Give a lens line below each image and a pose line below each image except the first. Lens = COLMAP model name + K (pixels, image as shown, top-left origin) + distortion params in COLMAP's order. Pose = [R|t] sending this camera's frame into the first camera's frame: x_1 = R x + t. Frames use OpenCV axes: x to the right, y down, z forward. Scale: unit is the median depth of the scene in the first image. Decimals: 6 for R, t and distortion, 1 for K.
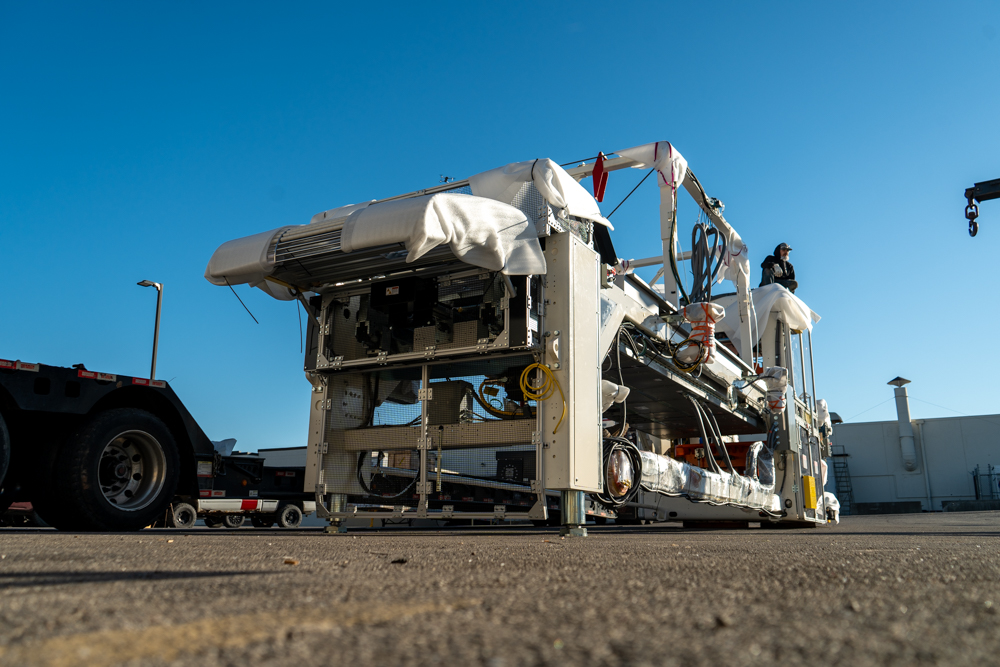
lens RADIAL K [[806.5, 0, 500.0], [0, 806.5, 333.5], [0, 0, 1]] dist [-0.003878, -0.000840]
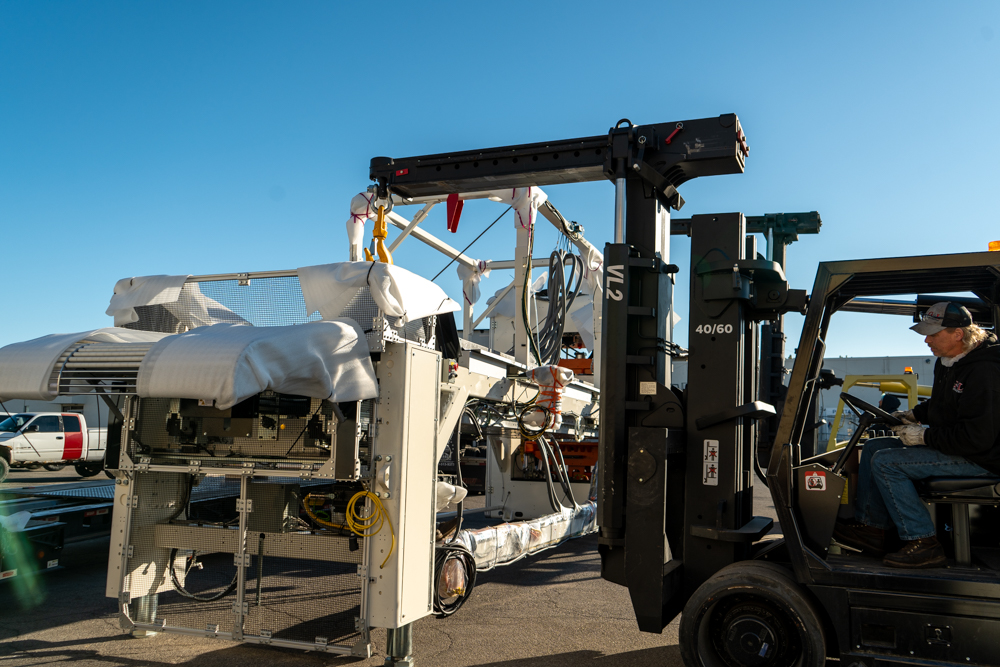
lens RADIAL K [[832.4, 0, 500.0], [0, 832.4, 333.5], [0, 0, 1]] dist [-0.000325, 0.008835]
pose [[0.985865, 0.028261, 0.165138, 0.031520], [-0.048859, 0.991323, 0.122034, -0.242409], [-0.160257, -0.128378, 0.978691, 0.052709]]
